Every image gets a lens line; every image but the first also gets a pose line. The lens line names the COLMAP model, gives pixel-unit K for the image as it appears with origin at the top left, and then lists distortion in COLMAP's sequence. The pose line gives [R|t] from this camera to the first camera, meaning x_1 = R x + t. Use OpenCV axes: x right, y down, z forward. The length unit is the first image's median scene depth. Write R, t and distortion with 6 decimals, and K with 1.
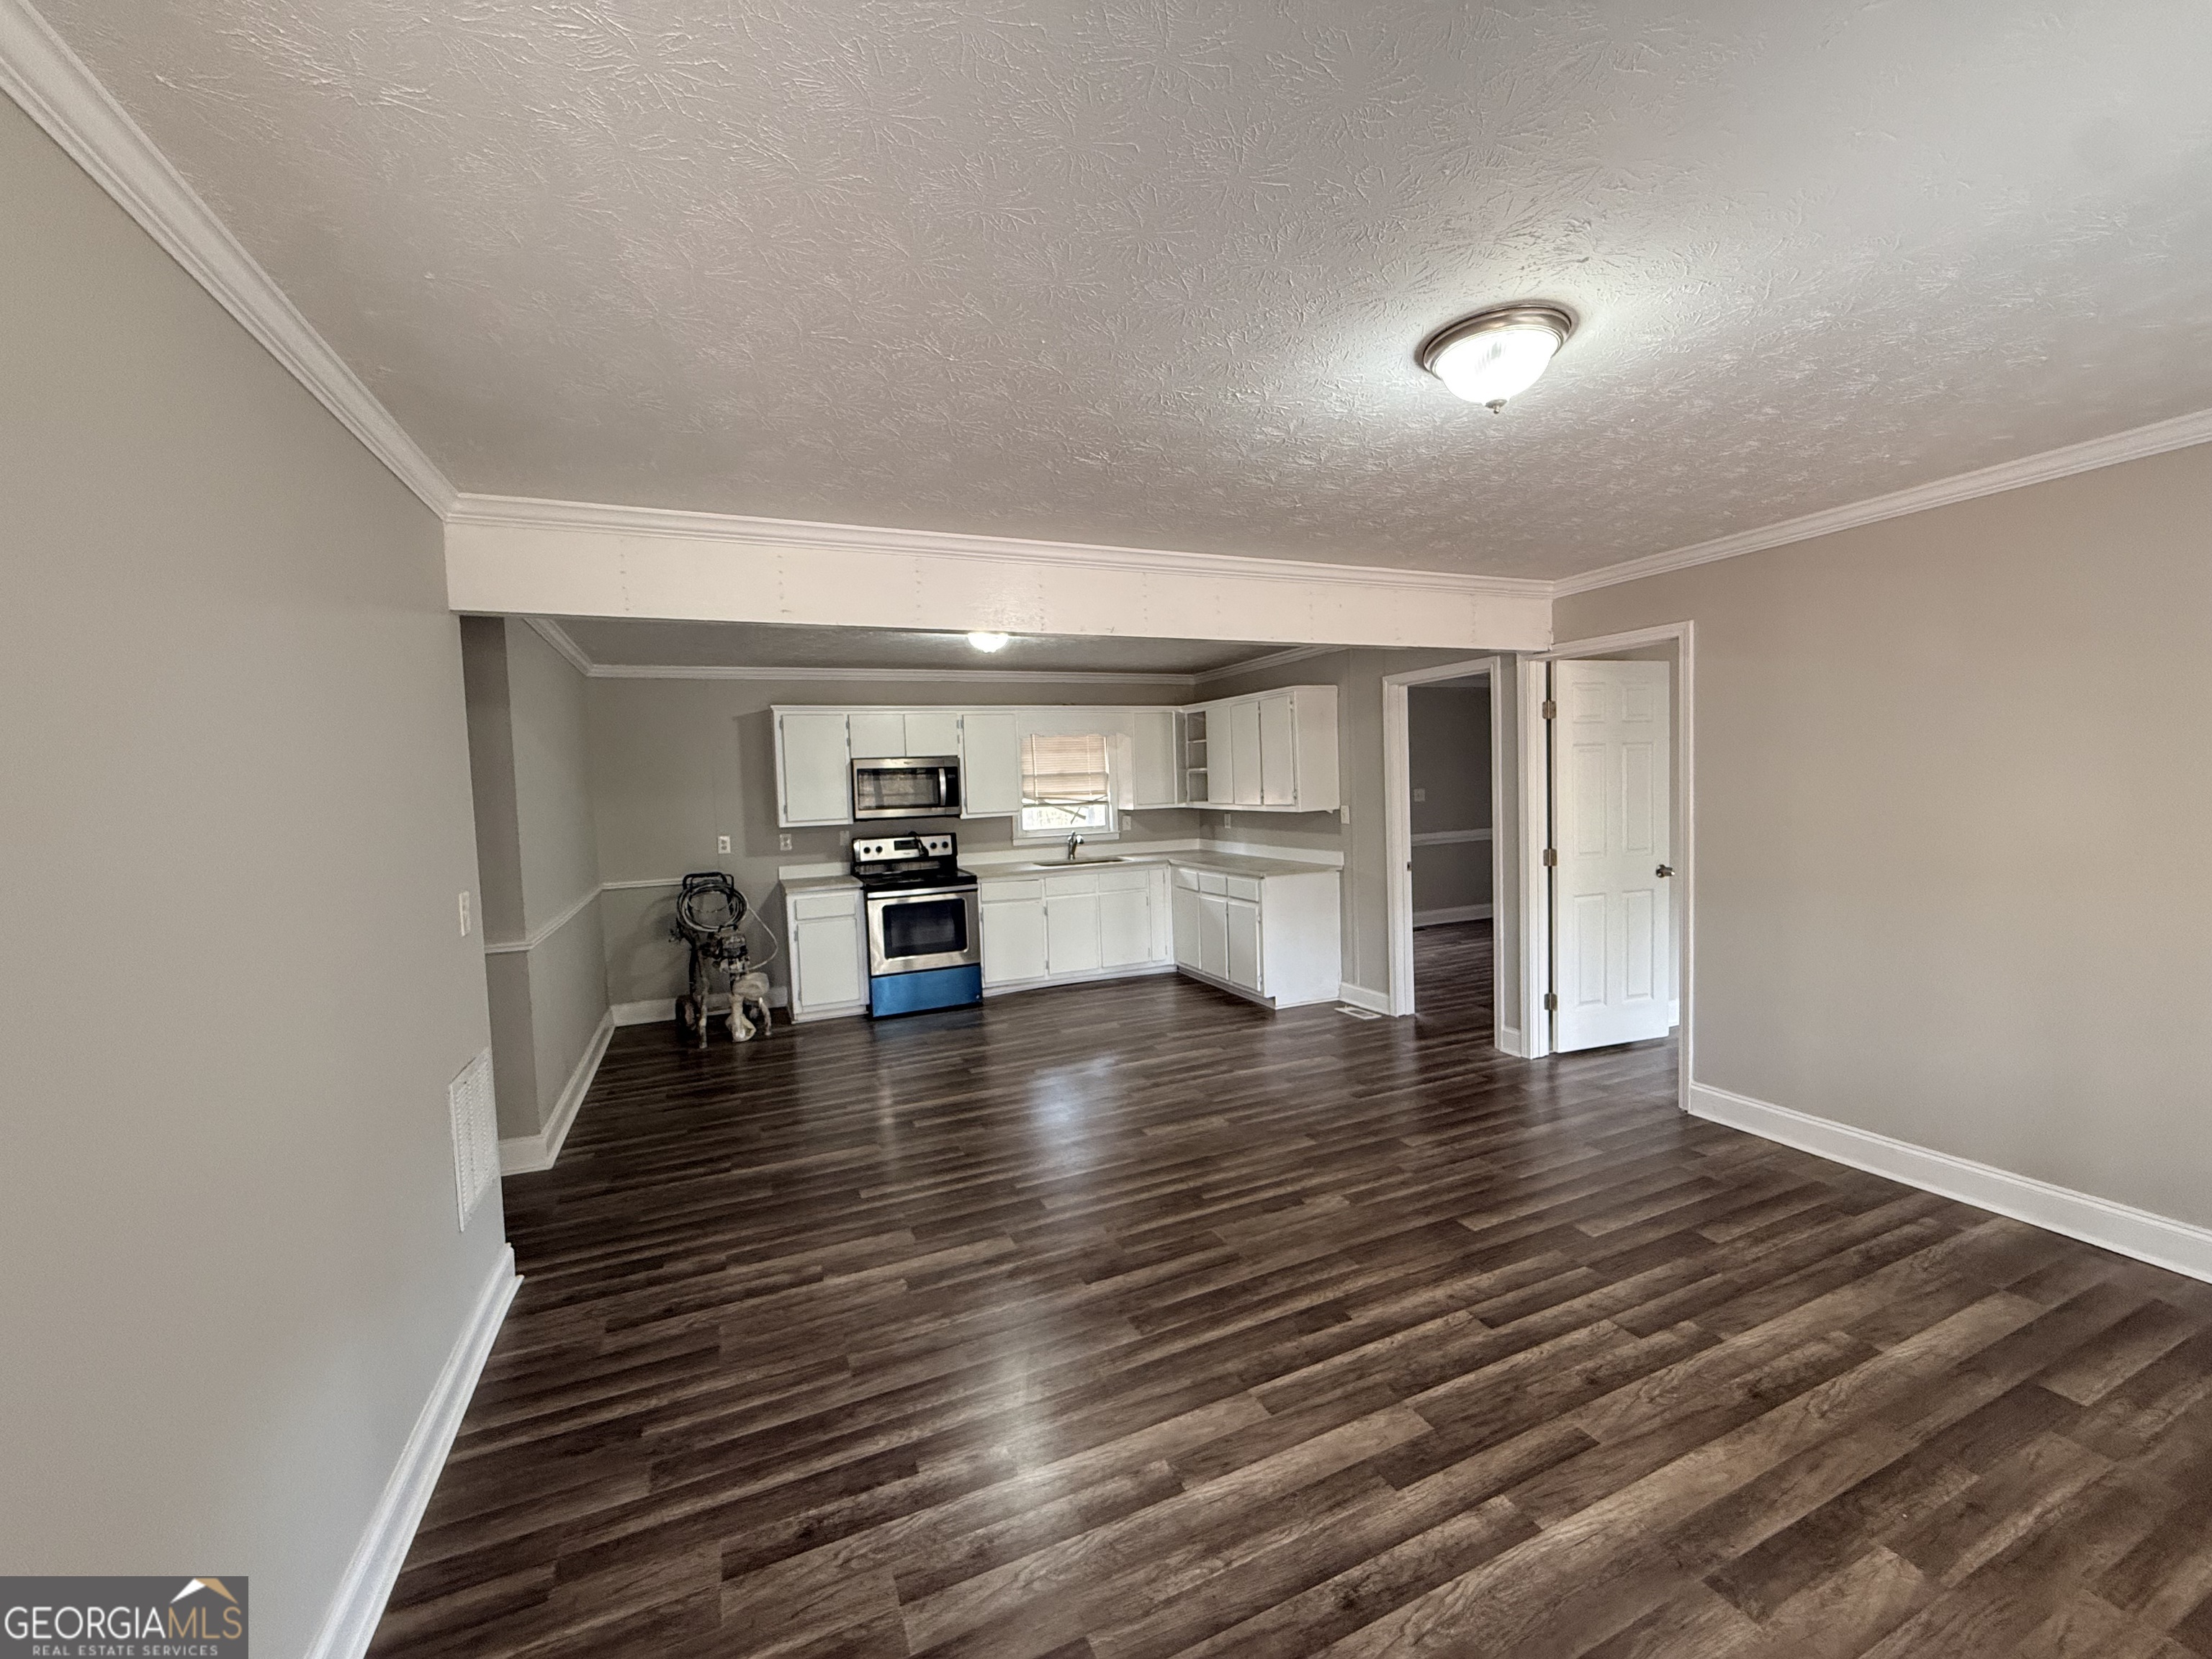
lens RADIAL K [[879.9, 0, 1106.1], [0, 879.9, 847.2], [0, 0, 1]] dist [-0.006695, 0.000575]
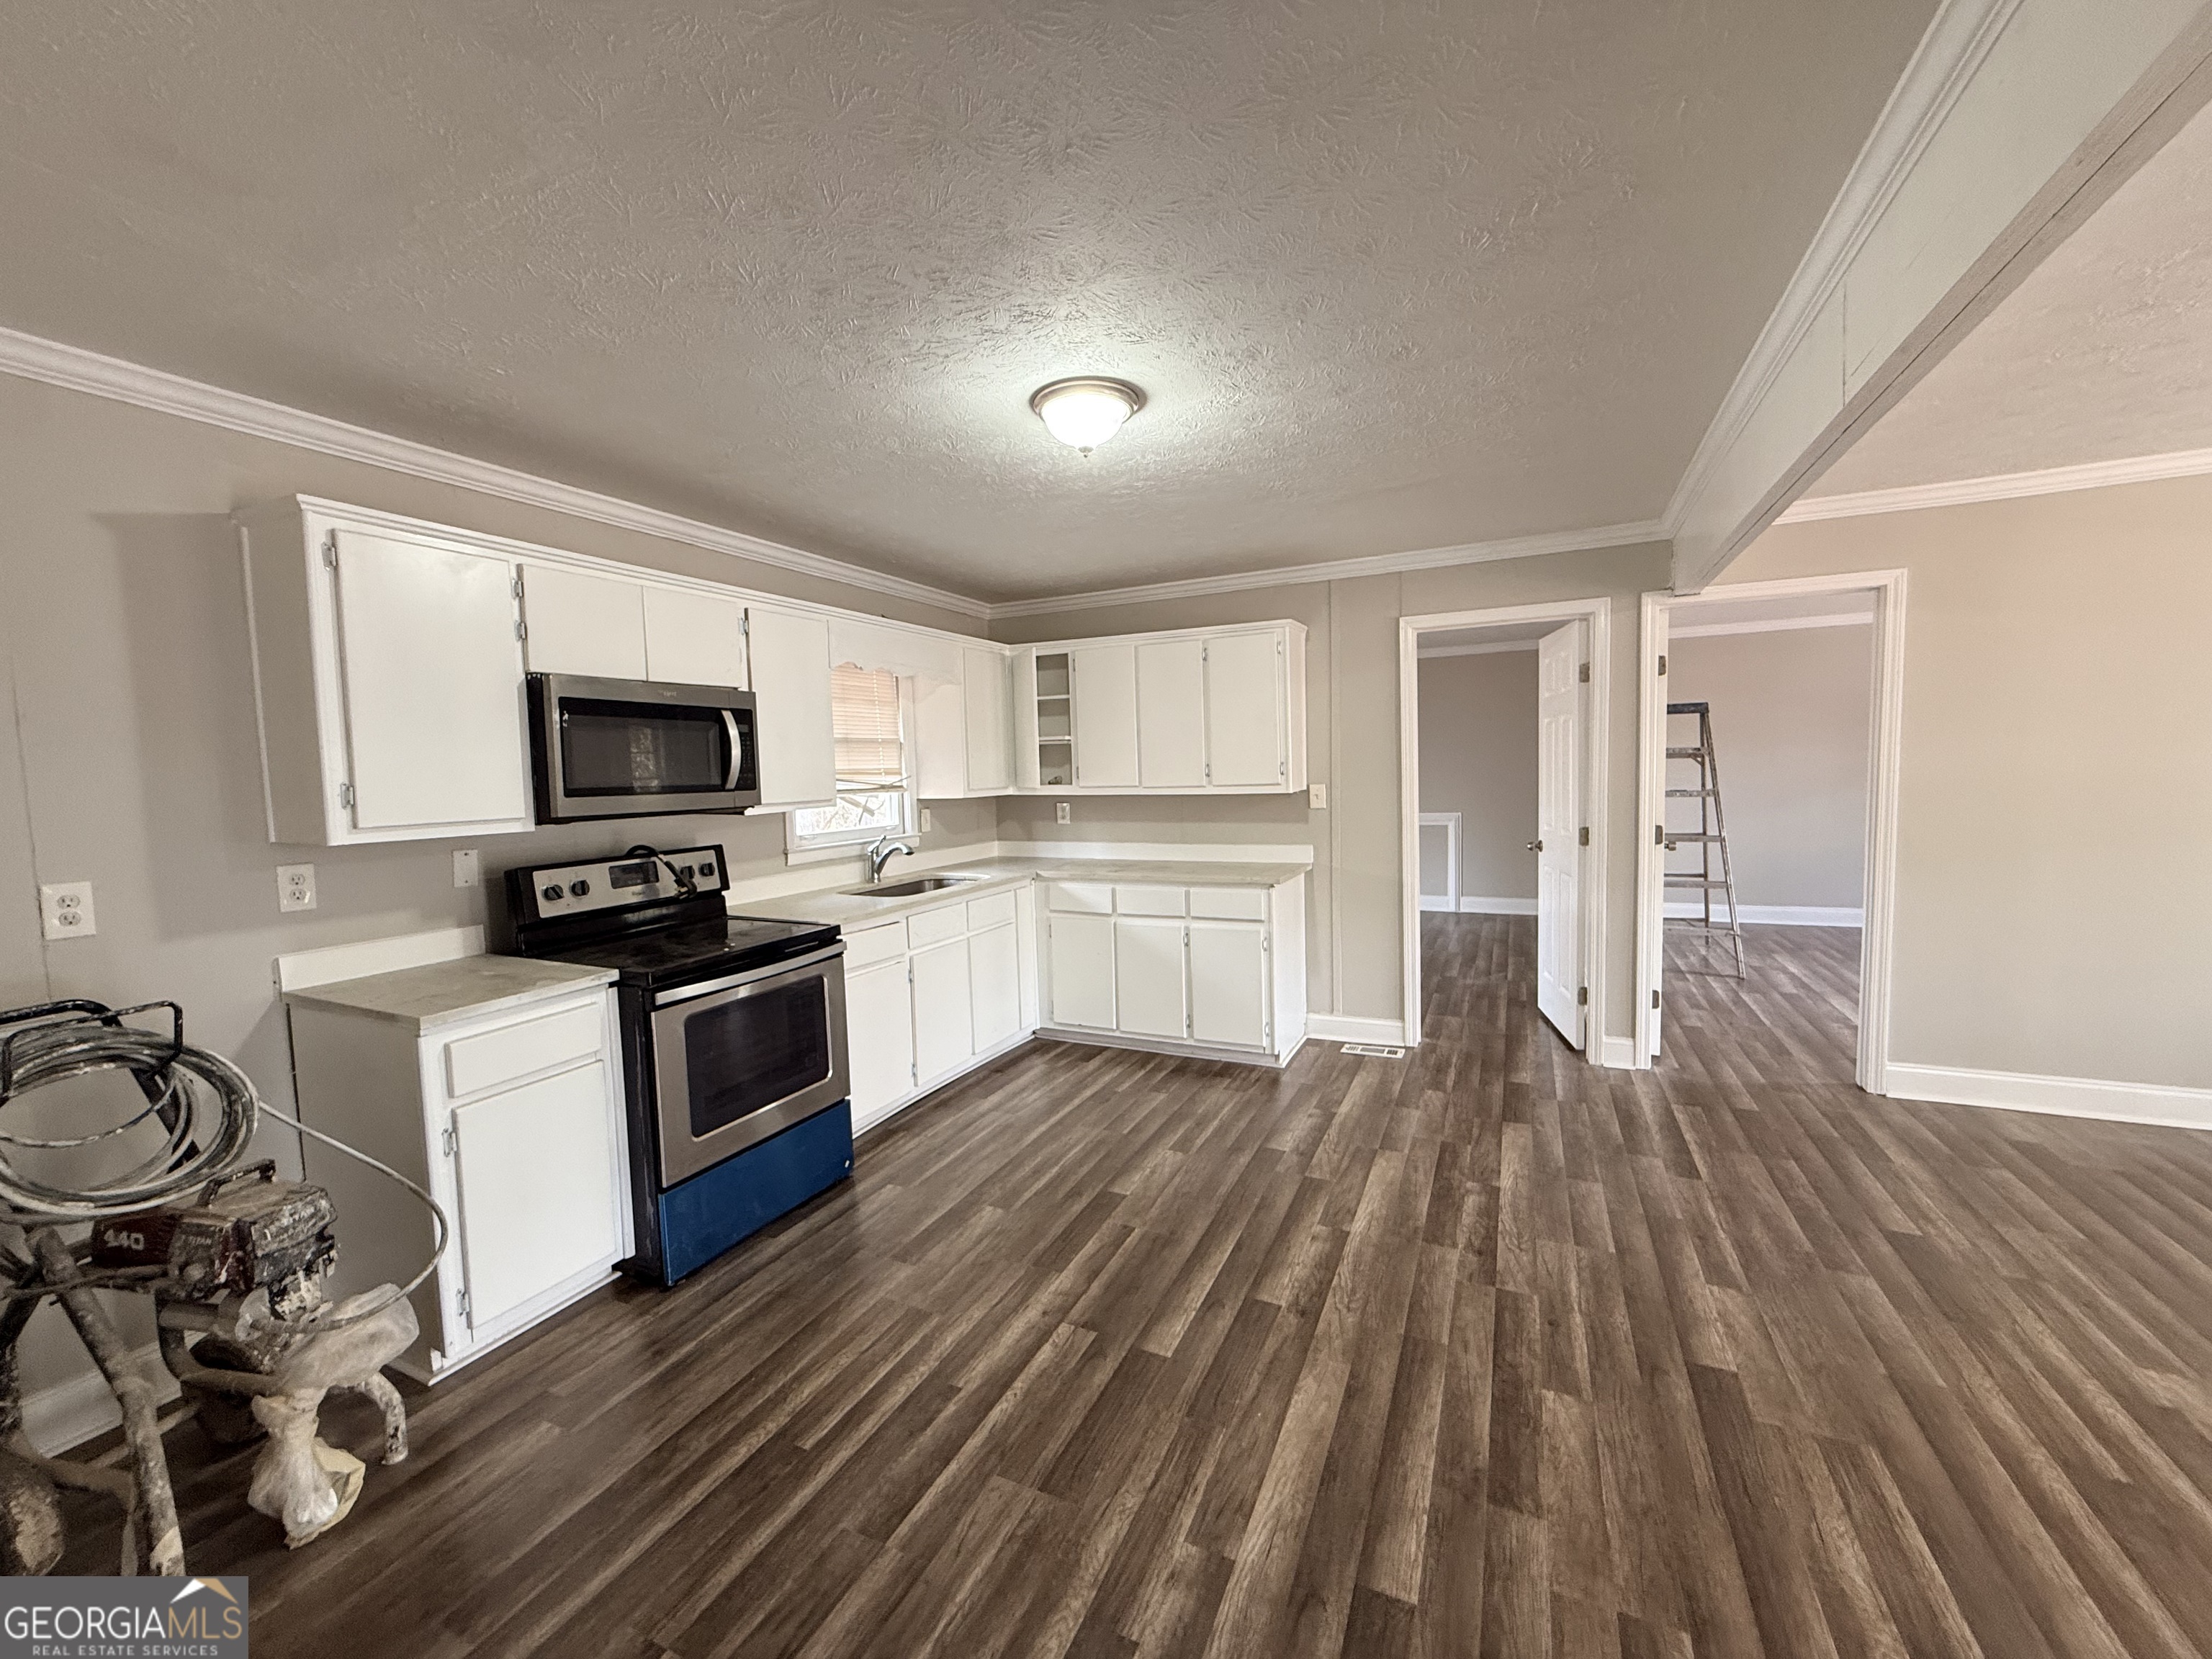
lens RADIAL K [[879.9, 0, 1128.7], [0, 879.9, 842.4], [0, 0, 1]] dist [-0.006695, 0.000575]
pose [[0.759628, -0.042509, 0.648967, -0.338473], [0.049727, 0.998737, 0.007213, -0.010119], [-0.648453, 0.026792, 0.760783, 0.496393]]
